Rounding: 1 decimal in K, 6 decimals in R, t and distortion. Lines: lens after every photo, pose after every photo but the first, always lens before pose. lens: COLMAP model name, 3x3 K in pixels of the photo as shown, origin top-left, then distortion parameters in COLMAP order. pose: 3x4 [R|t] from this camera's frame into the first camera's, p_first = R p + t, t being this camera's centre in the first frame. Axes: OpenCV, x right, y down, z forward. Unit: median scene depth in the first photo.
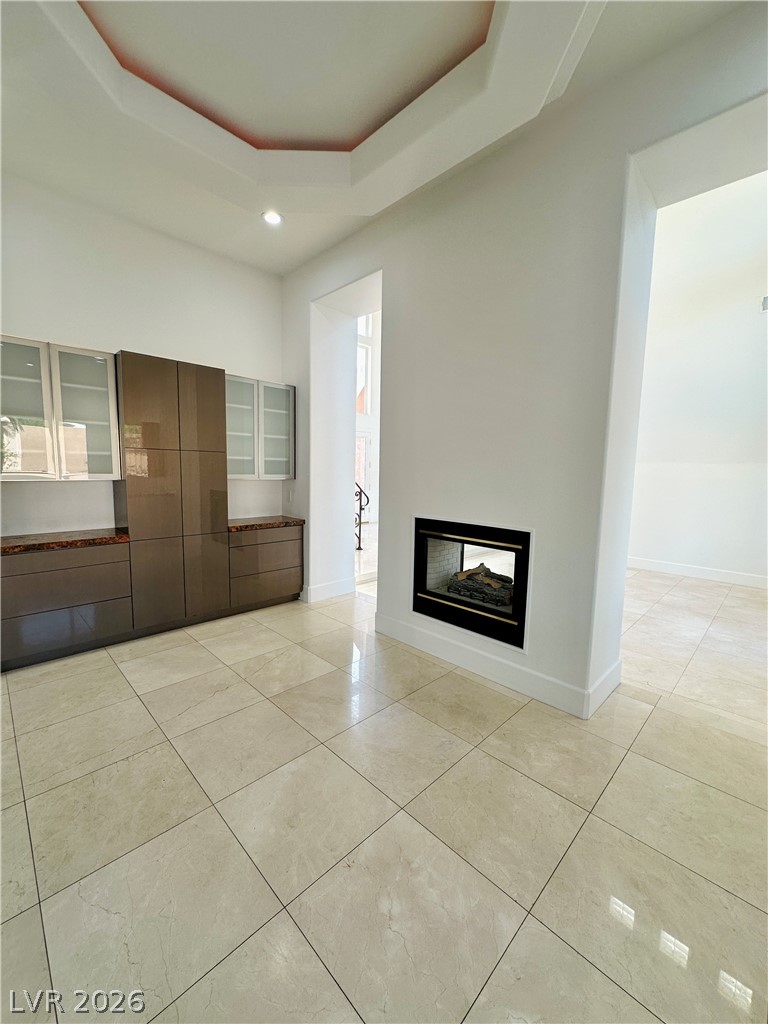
lens RADIAL K [[408.8, 0, 385.5], [0, 408.8, 512.1], [0, 0, 1]] dist [-0.002520, -0.000147]
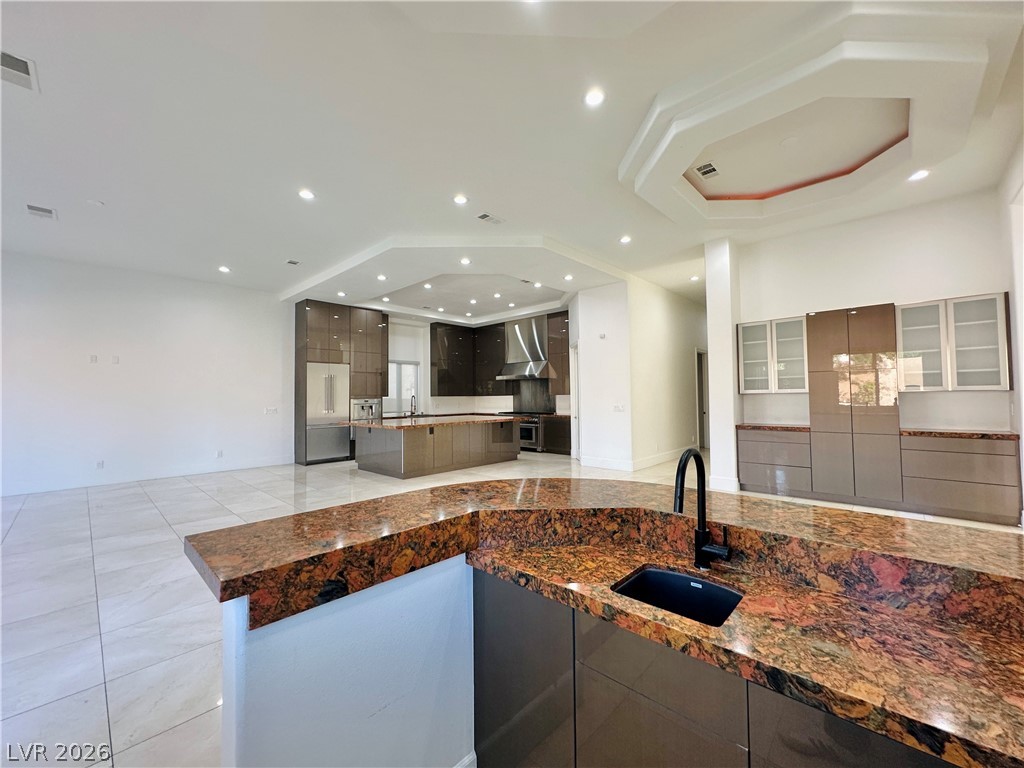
lens RADIAL K [[408.8, 0, 505.0], [0, 408.8, 383.6], [0, 0, 1]] dist [-0.002520, -0.000147]
pose [[0.022924, -0.059644, -0.997956, 0.874572], [-0.100739, 0.993000, -0.061661, 0.100147], [0.994649, 0.101946, 0.016755, -0.190751]]
